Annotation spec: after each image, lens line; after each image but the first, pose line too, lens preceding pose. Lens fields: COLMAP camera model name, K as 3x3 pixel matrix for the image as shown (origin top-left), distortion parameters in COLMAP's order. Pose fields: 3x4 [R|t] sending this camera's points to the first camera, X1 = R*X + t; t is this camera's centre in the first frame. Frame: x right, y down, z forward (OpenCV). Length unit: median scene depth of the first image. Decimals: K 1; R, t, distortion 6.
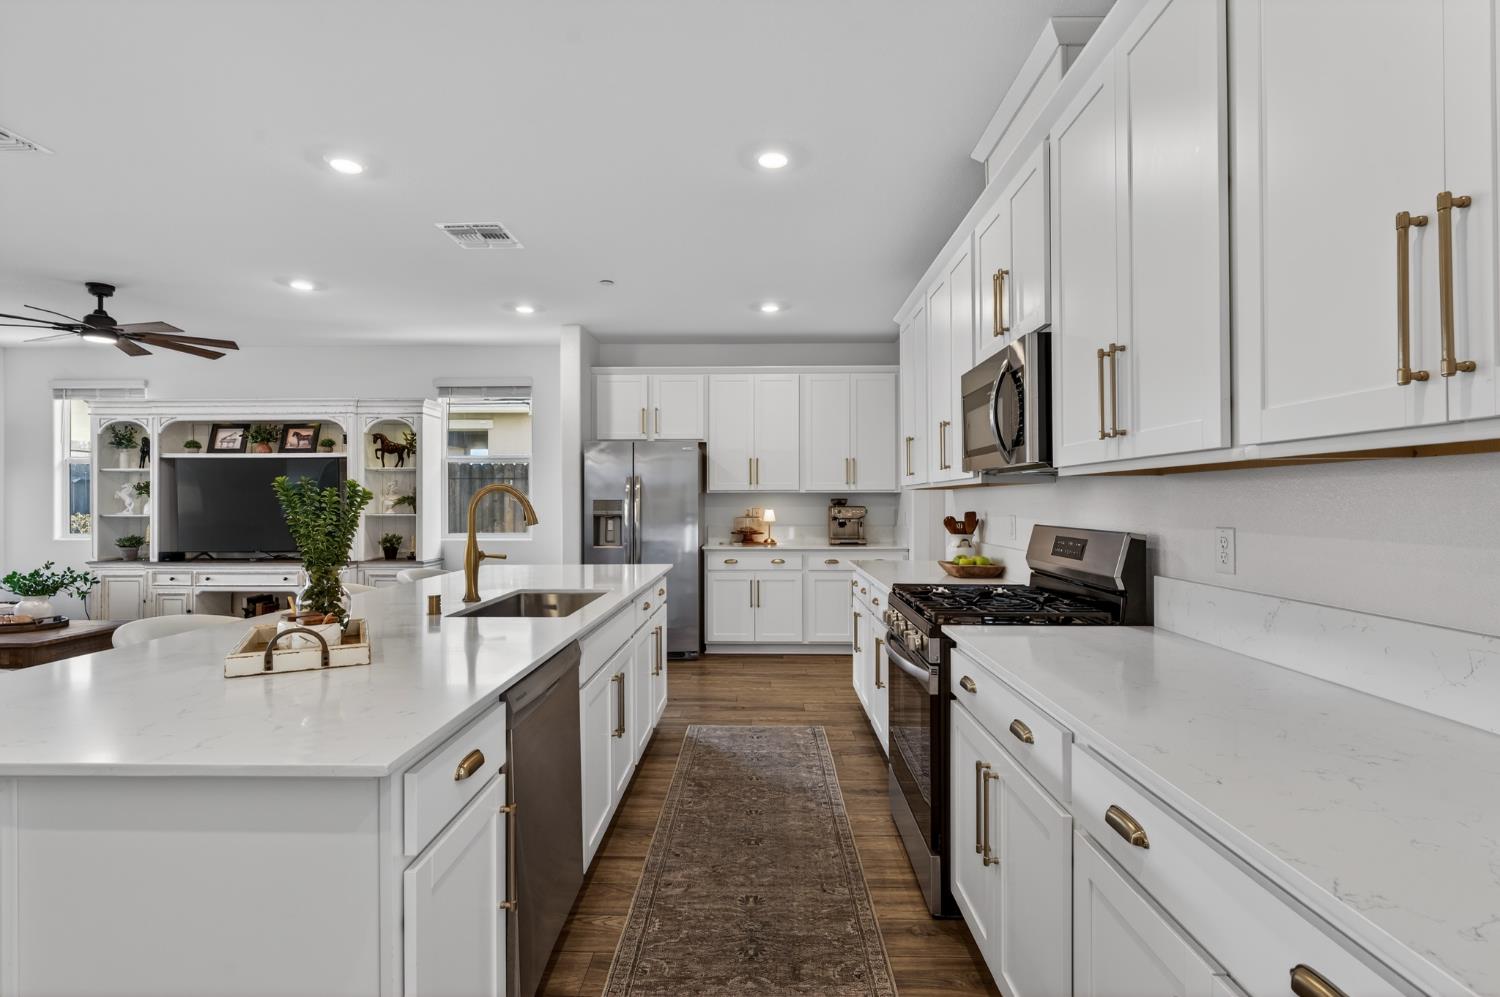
lens RADIAL K [[704.2, 0, 747.4], [0, 704.2, 500.0], [0, 0, 1]] dist [-0.003039, -0.000047]
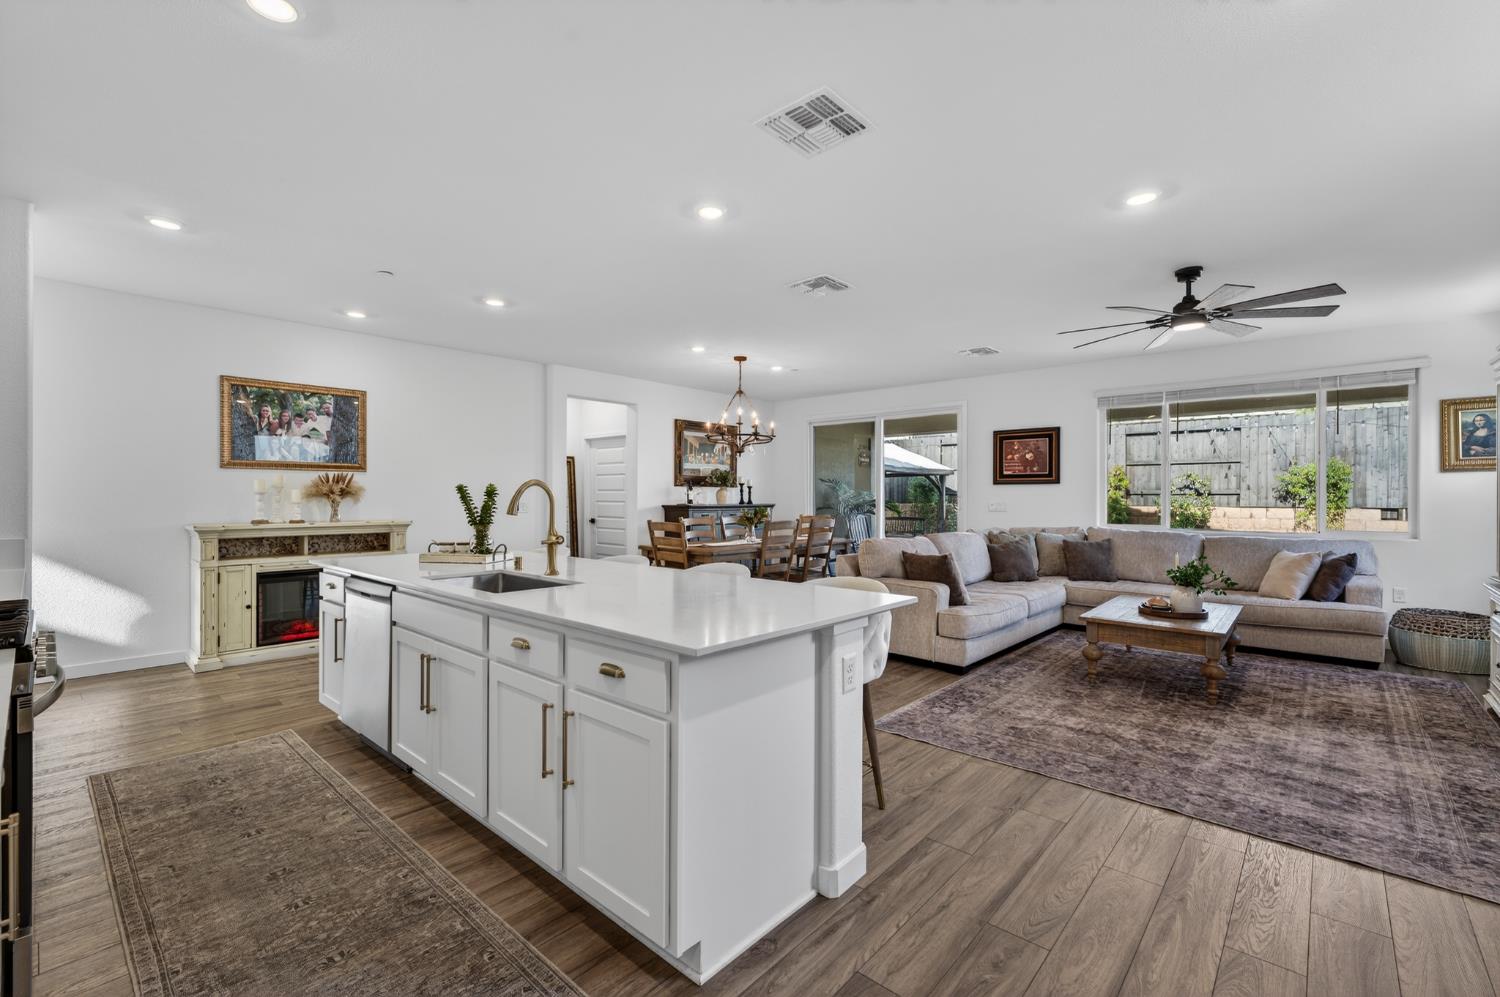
lens RADIAL K [[651.2, 0, 749.0], [0, 651.2, 497.8], [0, 0, 1]] dist [0.006400, -0.002973]
pose [[-0.656367, 0.000679, -0.754442, 0.102278], [-0.000744, 0.999999, 0.001548, 0.003305], [0.754442, 0.001577, -0.656365, 0.840878]]
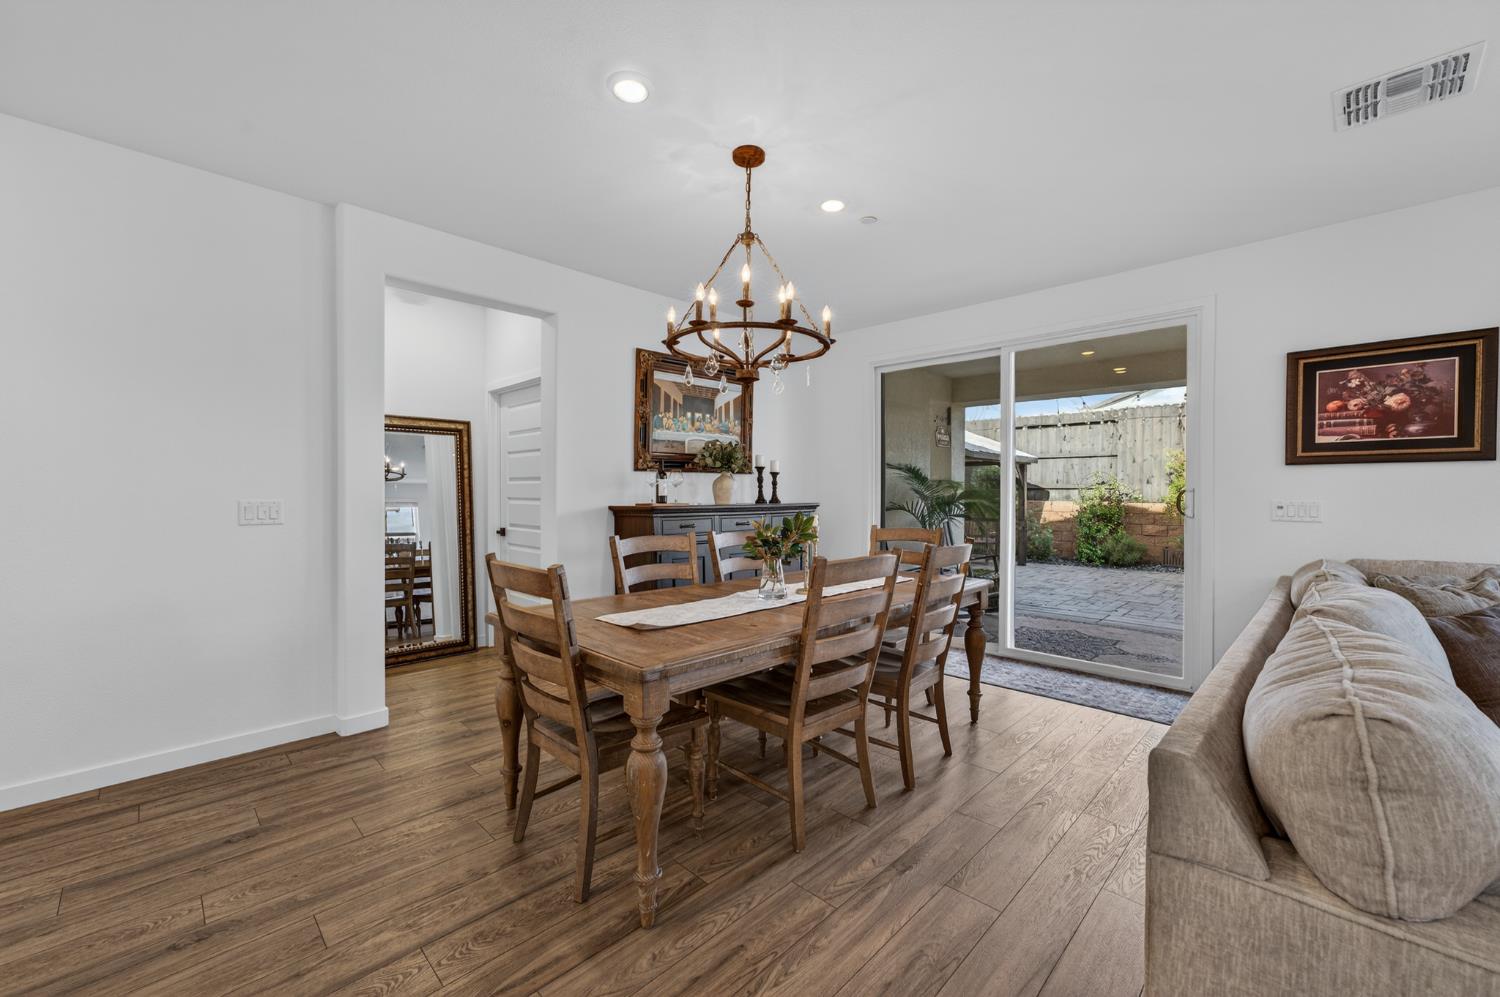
lens RADIAL K [[601.5, 0, 747.1], [0, 601.5, 496.6], [0, 0, 1]] dist [-0.010688, 0.007150]
pose [[-0.690625, 0.004559, -0.723198, -0.399797], [-0.002676, 0.999957, 0.008859, 0.003960], [0.723208, 0.008053, -0.690583, 0.408727]]
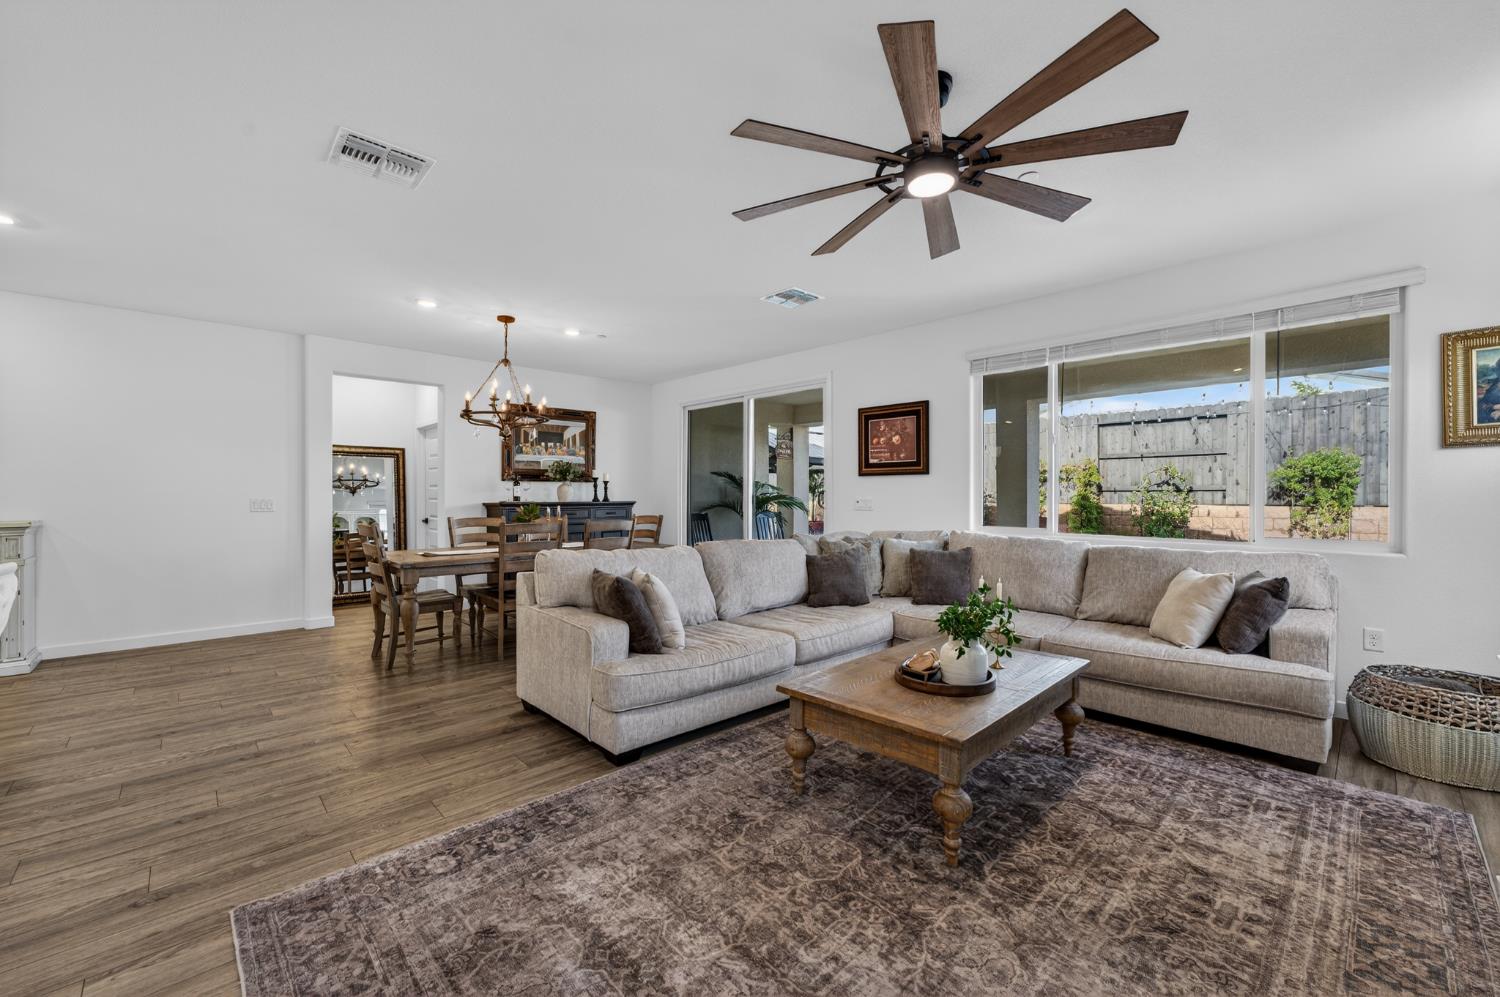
lens RADIAL K [[601.5, 0, 754.2], [0, 601.5, 498.9], [0, 0, 1]] dist [-0.010688, 0.007150]
pose [[-0.712549, 0.003147, -0.701615, -0.374594], [0.000820, 0.999993, 0.003653, 0.009971], [0.701622, 0.002028, -0.712547, 0.916204]]
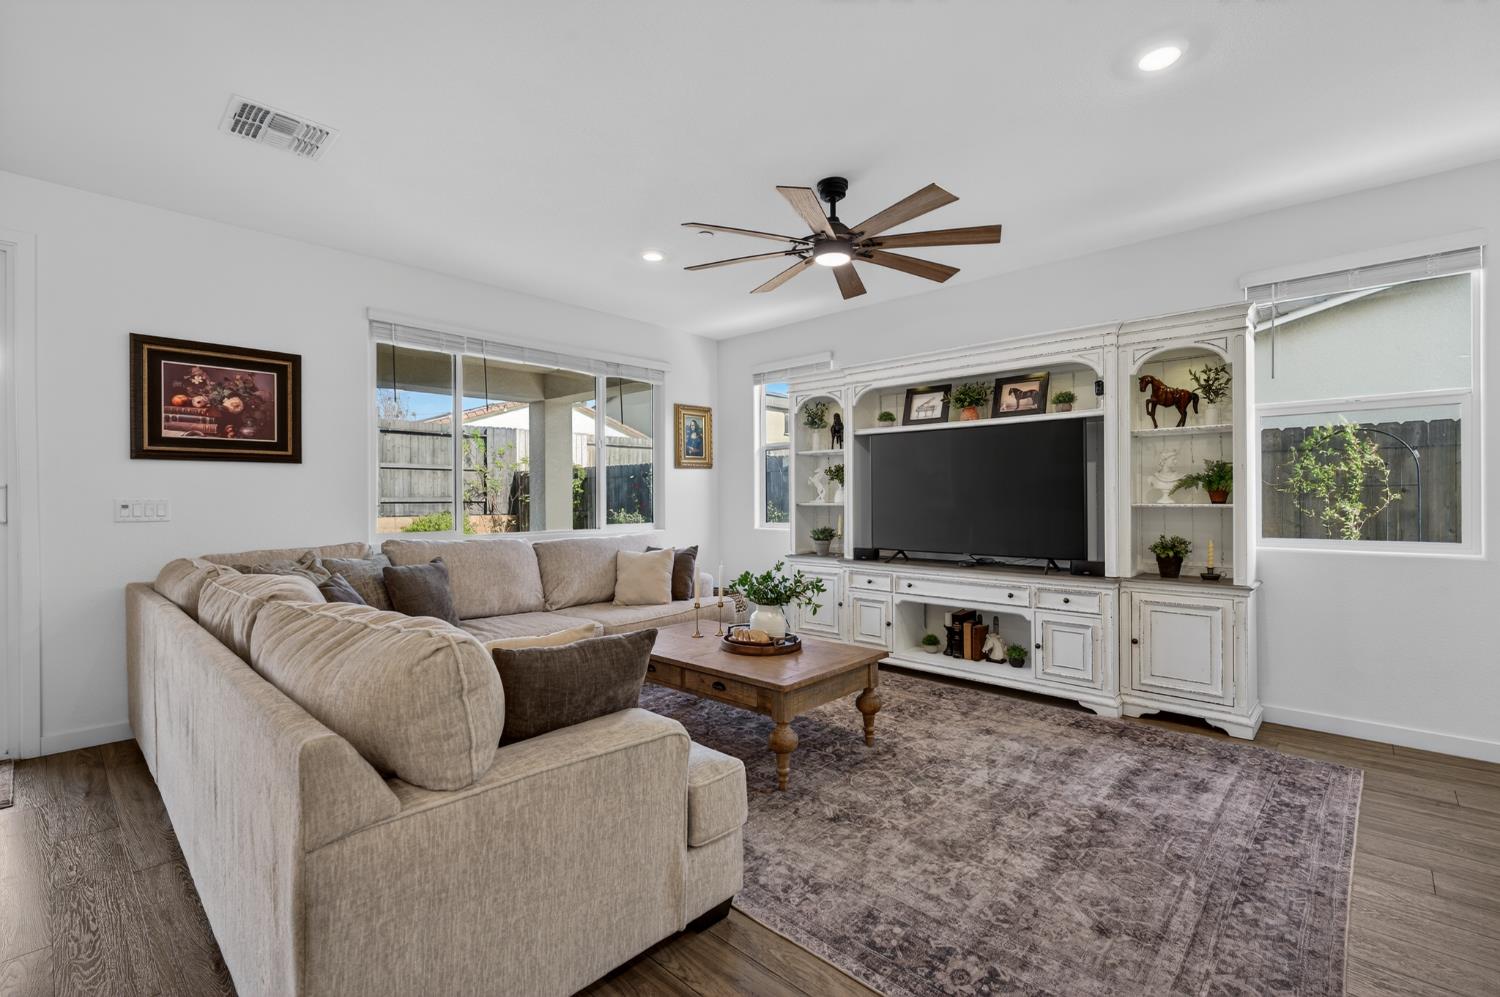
lens RADIAL K [[667.3, 0, 746.1], [0, 667.3, 501.7], [0, 0, 1]] dist [-0.000392, -0.001381]
pose [[0.742737, 0.001950, -0.669580, -0.396524], [0.004848, 0.999954, 0.008290, 0.011716], [0.669565, -0.009404, 0.742694, 0.320876]]
